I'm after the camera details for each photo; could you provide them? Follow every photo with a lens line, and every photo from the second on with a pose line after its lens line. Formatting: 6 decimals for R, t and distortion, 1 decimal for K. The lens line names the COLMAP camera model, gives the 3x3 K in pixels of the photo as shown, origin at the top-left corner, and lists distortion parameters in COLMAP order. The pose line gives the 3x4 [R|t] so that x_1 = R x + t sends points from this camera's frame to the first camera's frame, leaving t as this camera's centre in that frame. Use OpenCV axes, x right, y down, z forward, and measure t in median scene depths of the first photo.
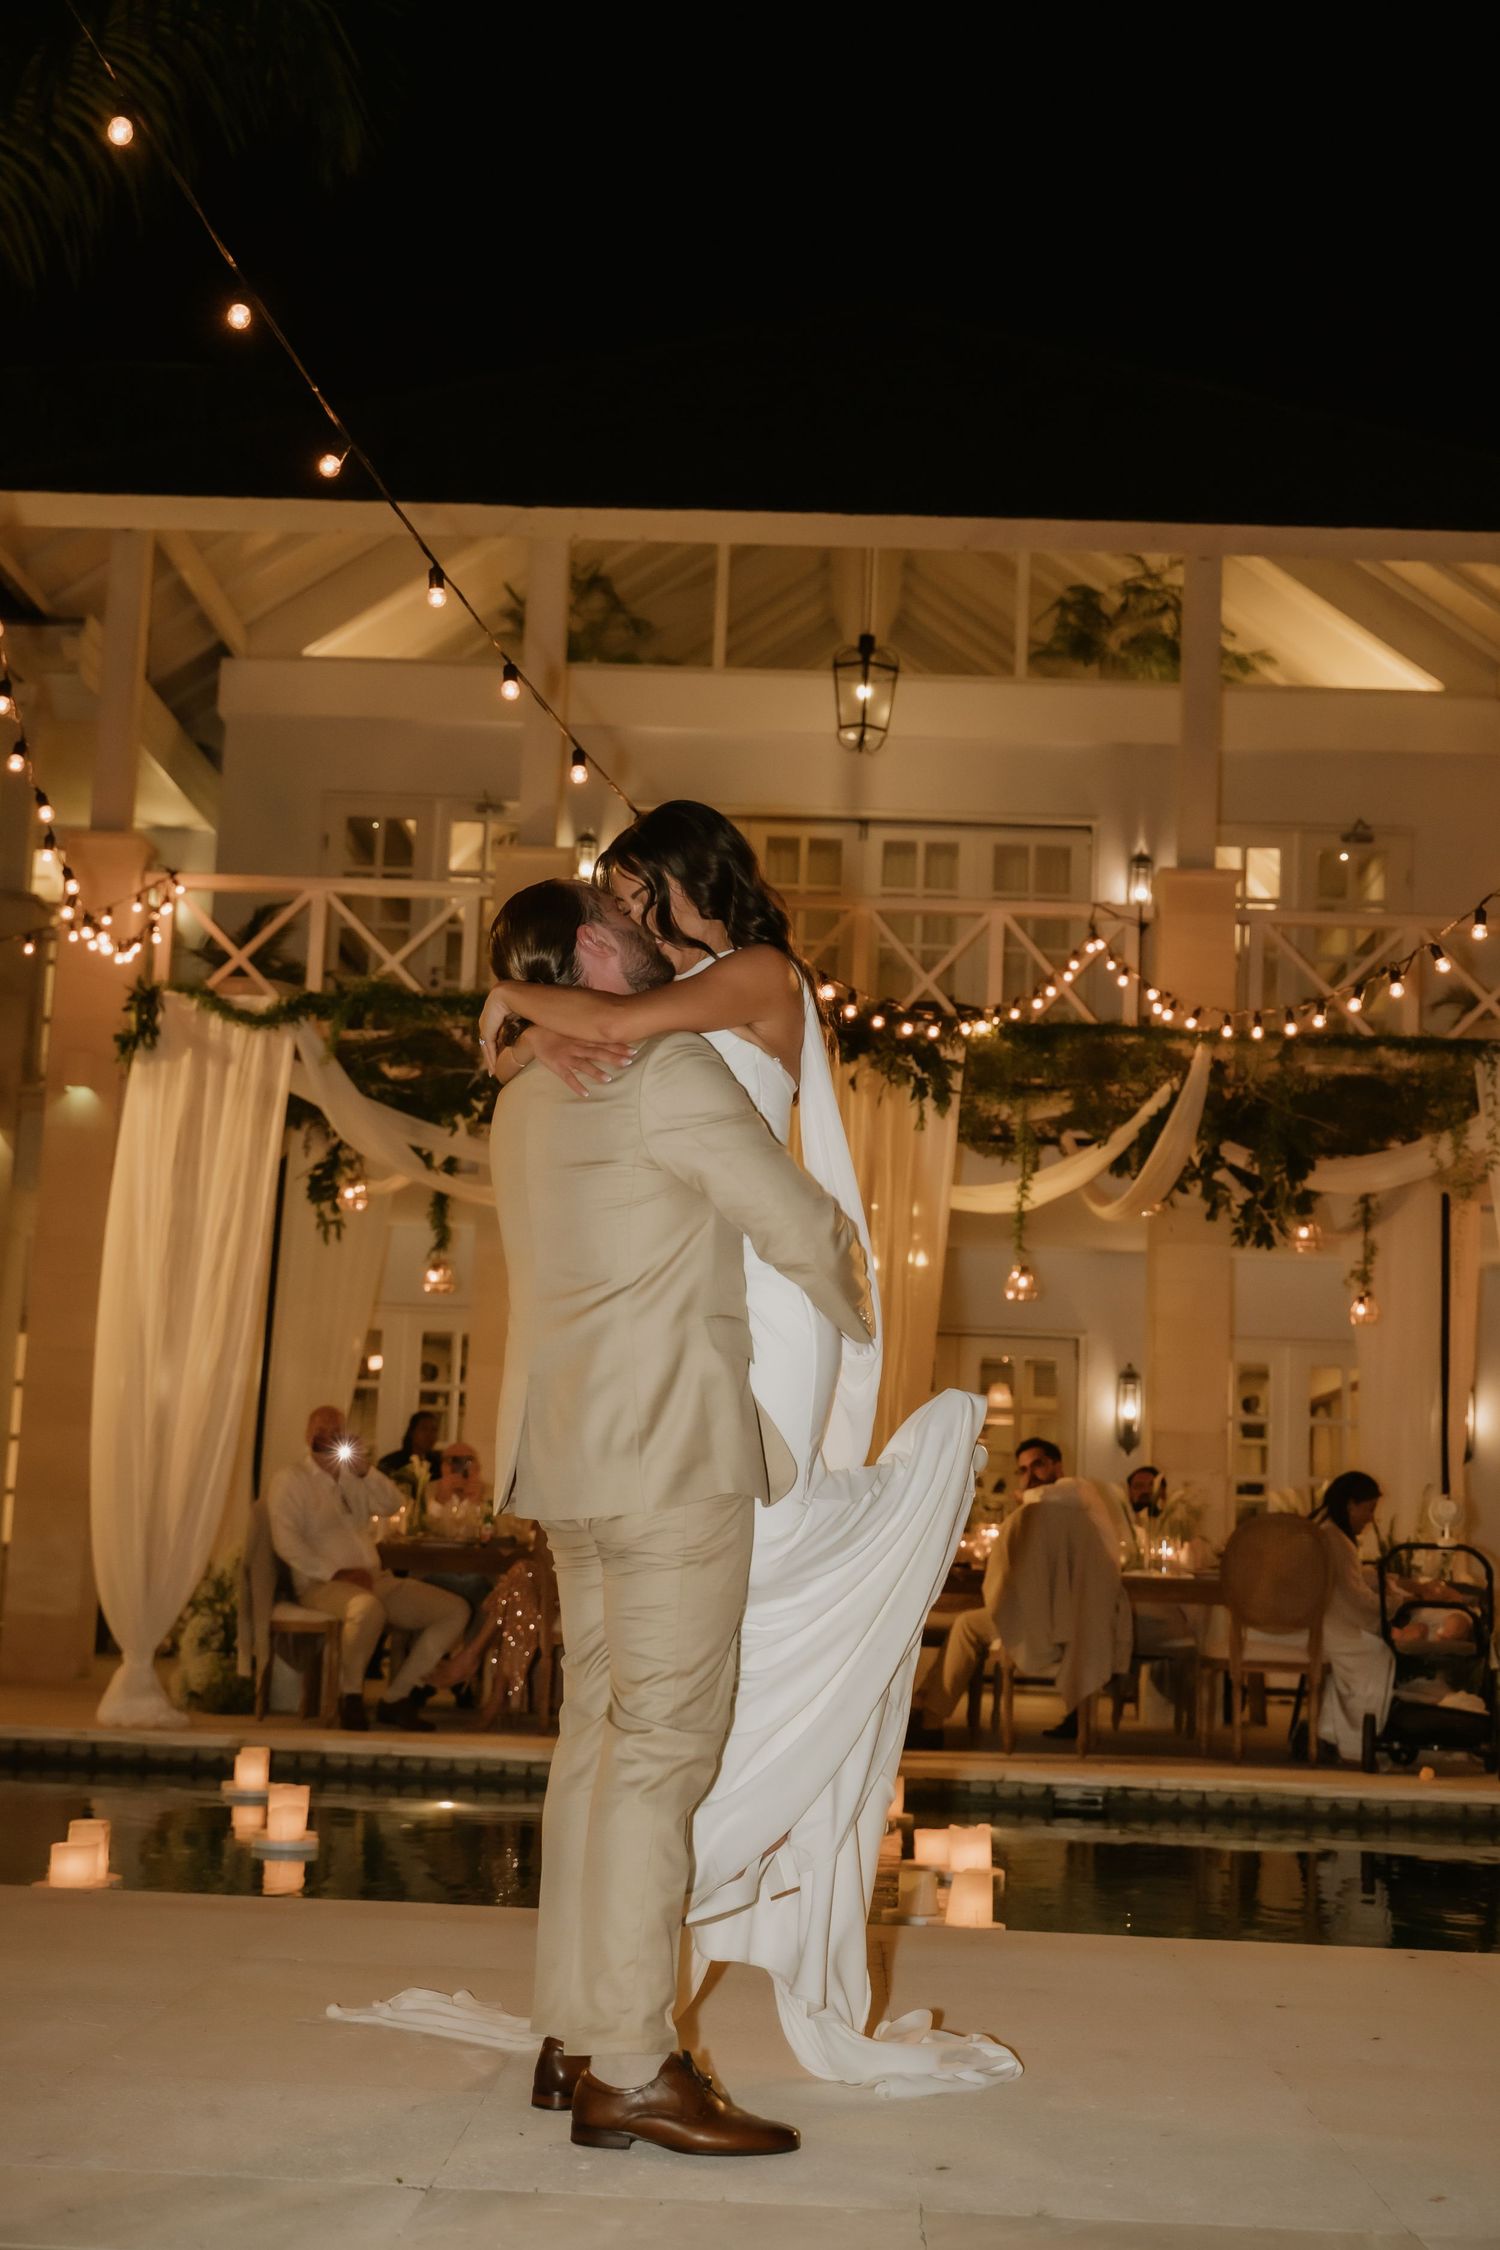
lens RADIAL K [[2855.1, 0, 743.3], [0, 2855.1, 1130.1], [0, 0, 1]] dist [0.002268, -0.005701]
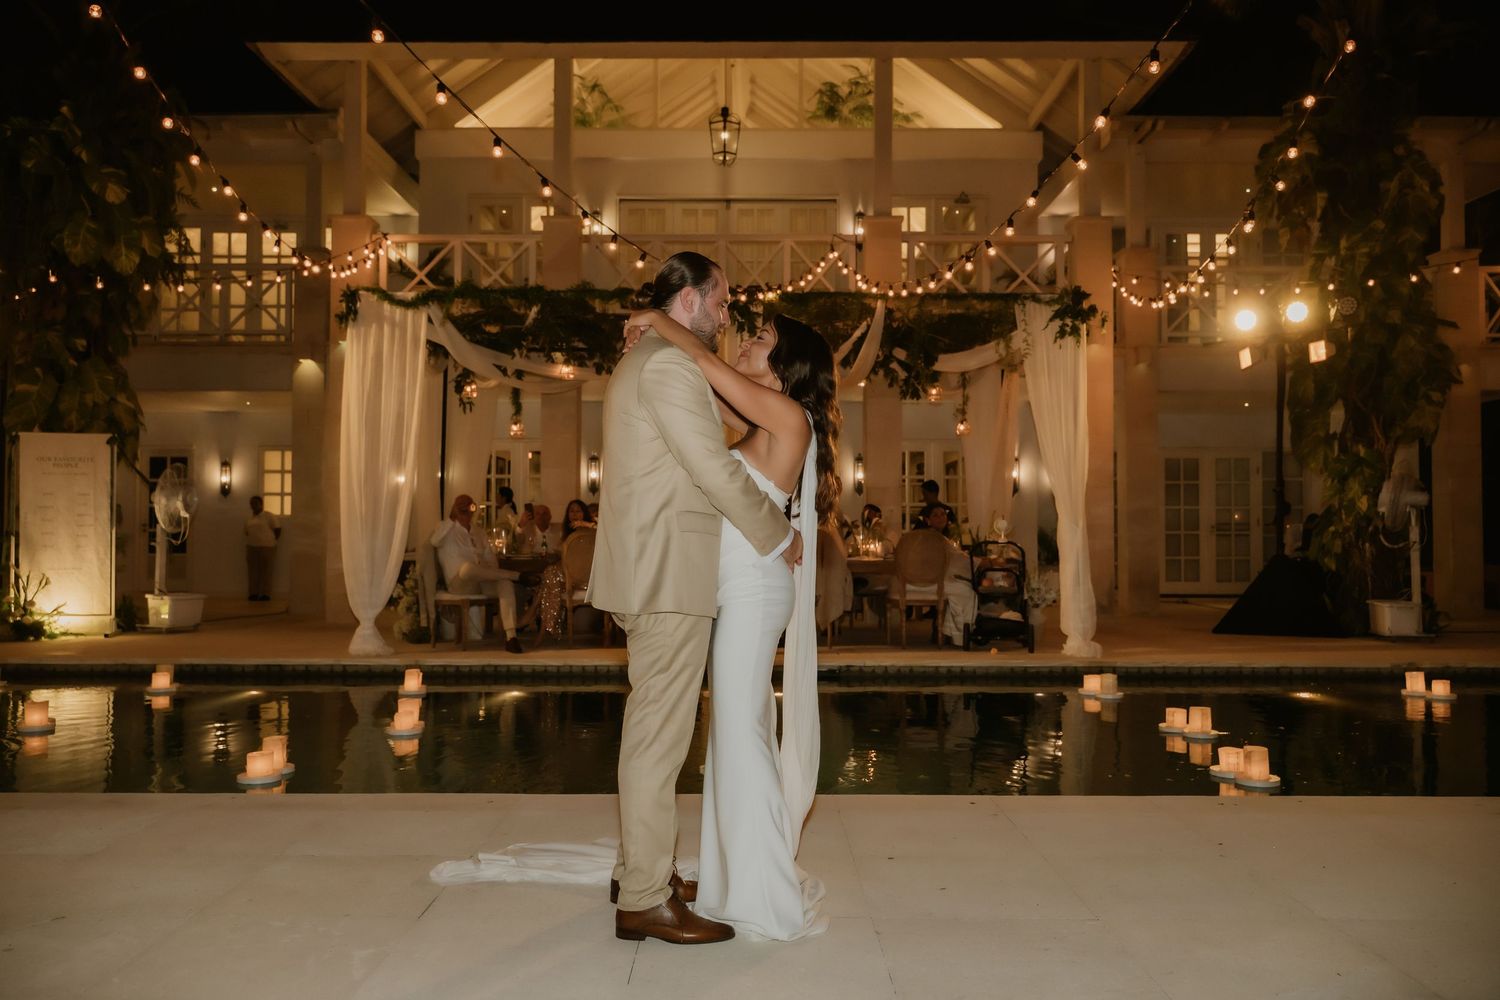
lens RADIAL K [[1215.4, 0, 750.0], [0, 1215.4, 500.0], [0, 0, 1]] dist [0.000348, -0.001951]
pose [[0.998903, -0.038653, 0.026441, 0.036016], [0.035098, 0.991691, 0.123761, 0.000287], [-0.031005, -0.122697, 0.991960, 0.118902]]
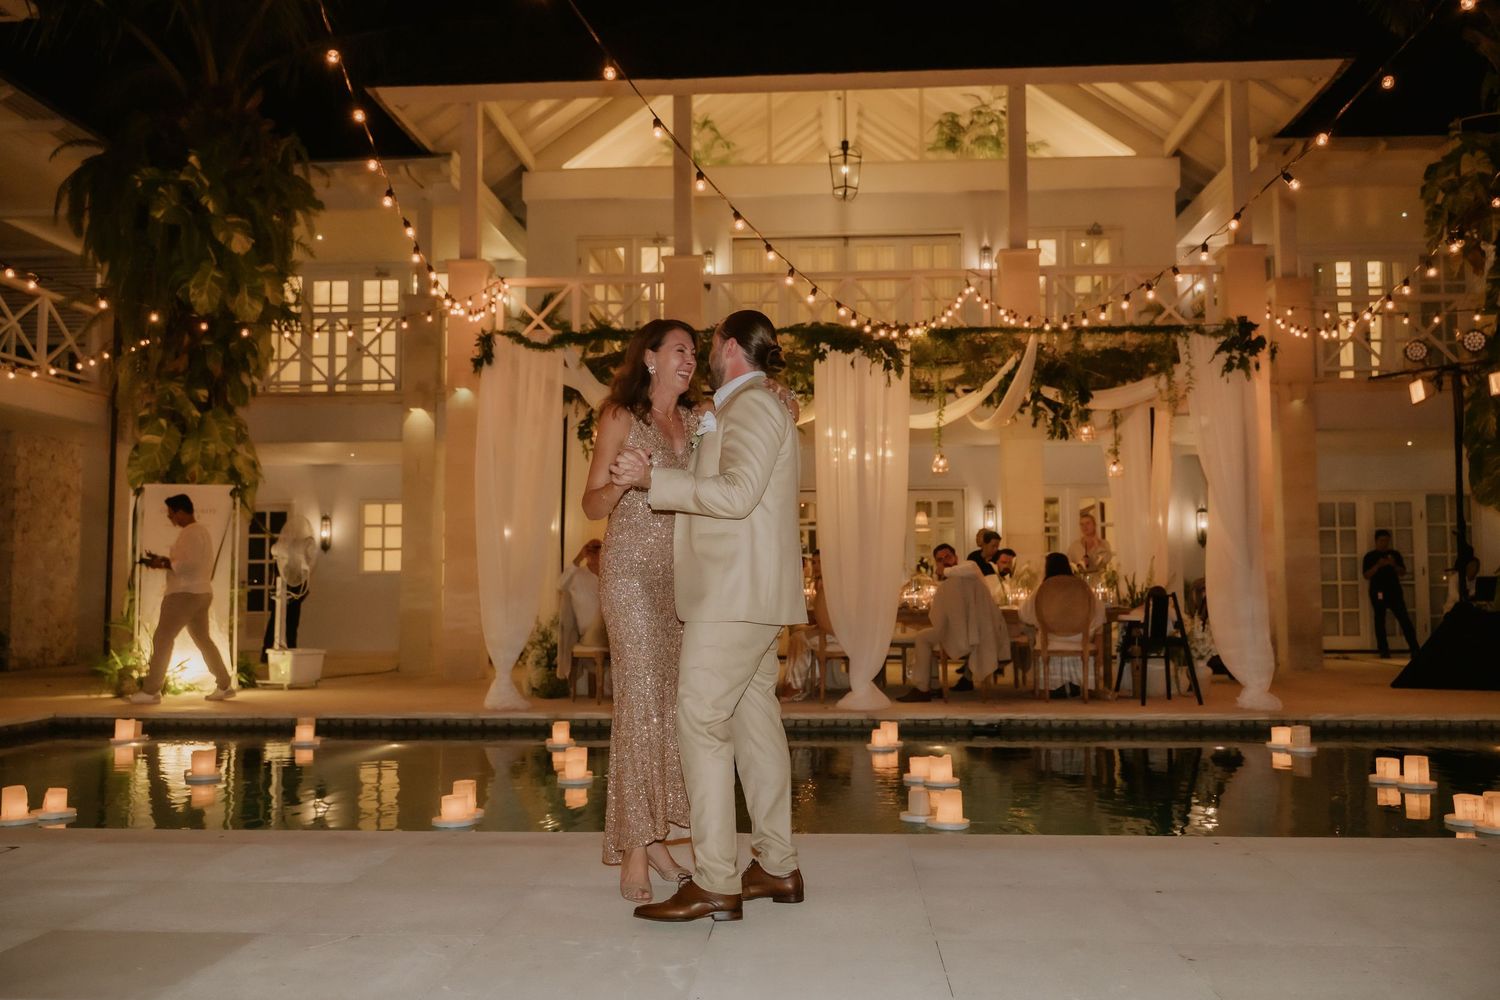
lens RADIAL K [[1301.4, 0, 755.2], [0, 1301.4, 503.9], [0, 0, 1]] dist [-0.001035, -0.005195]
pose [[0.998449, -0.047424, -0.029160, -0.005215], [0.049598, 0.995636, 0.079044, 0.004089], [0.025284, -0.080368, 0.996445, 0.100251]]
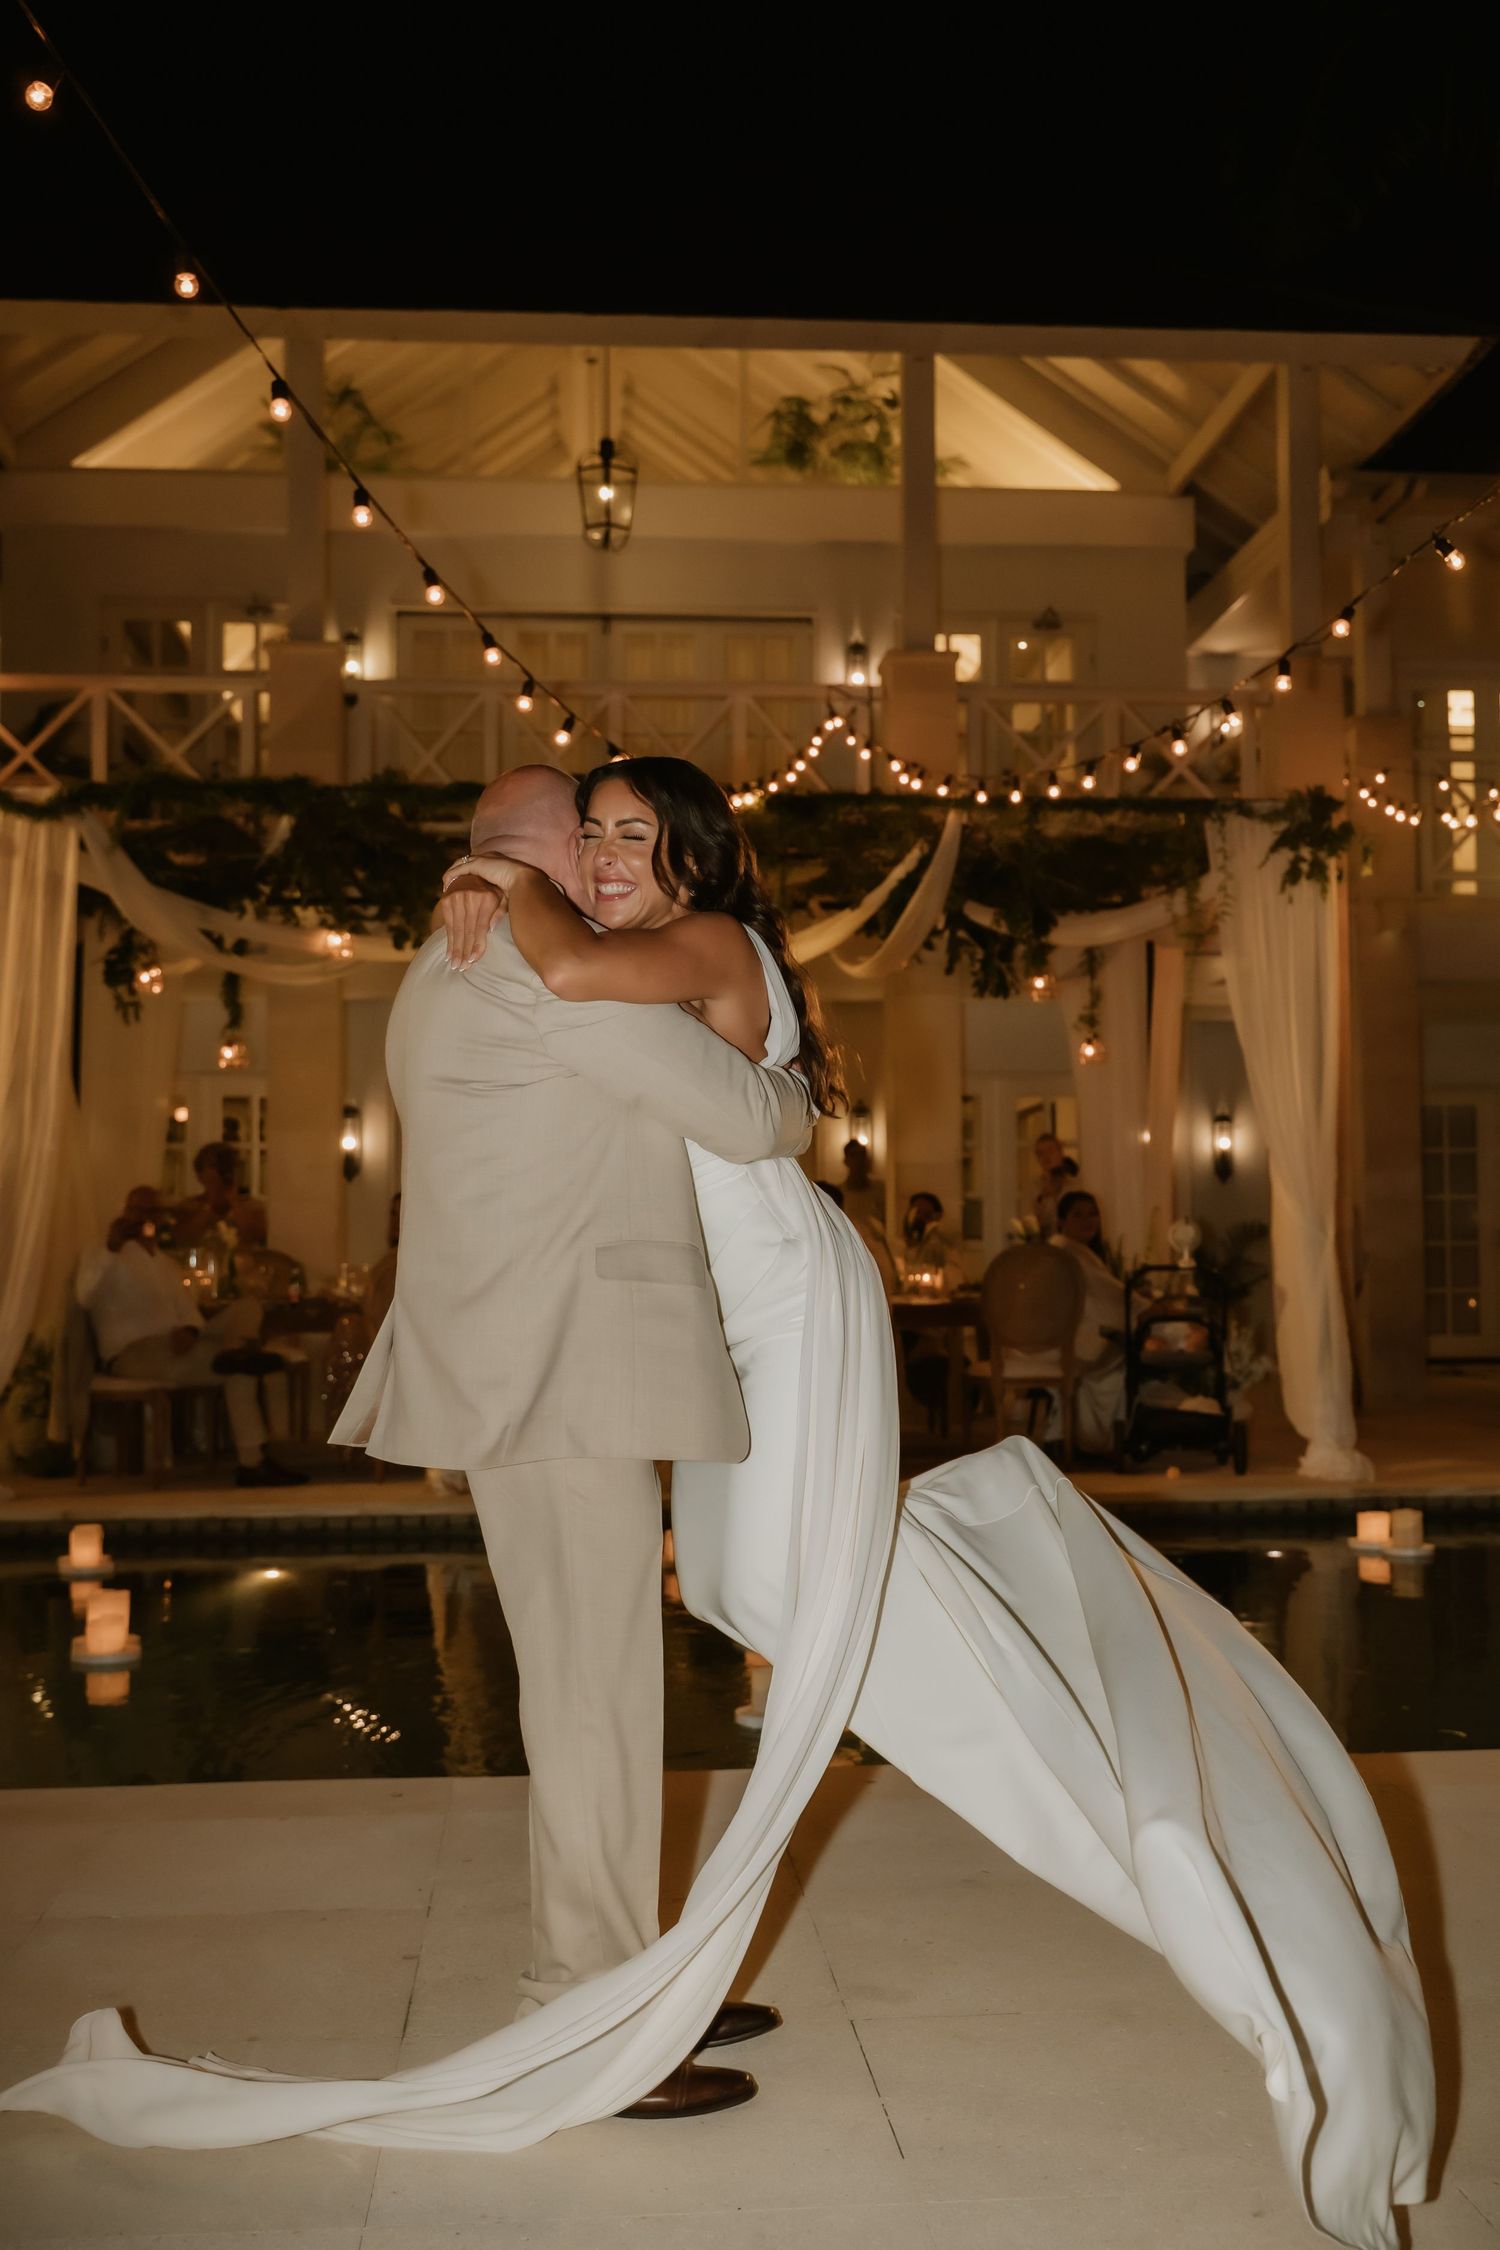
lens RADIAL K [[2310.3, 0, 761.8], [0, 2310.3, 1155.9], [0, 0, 1]] dist [-0.000810, -0.014913]
pose [[0.992410, -0.043989, 0.114836, -0.013127], [0.030857, 0.993033, 0.113726, -0.002068], [-0.119039, -0.109320, 0.986853, 0.128691]]
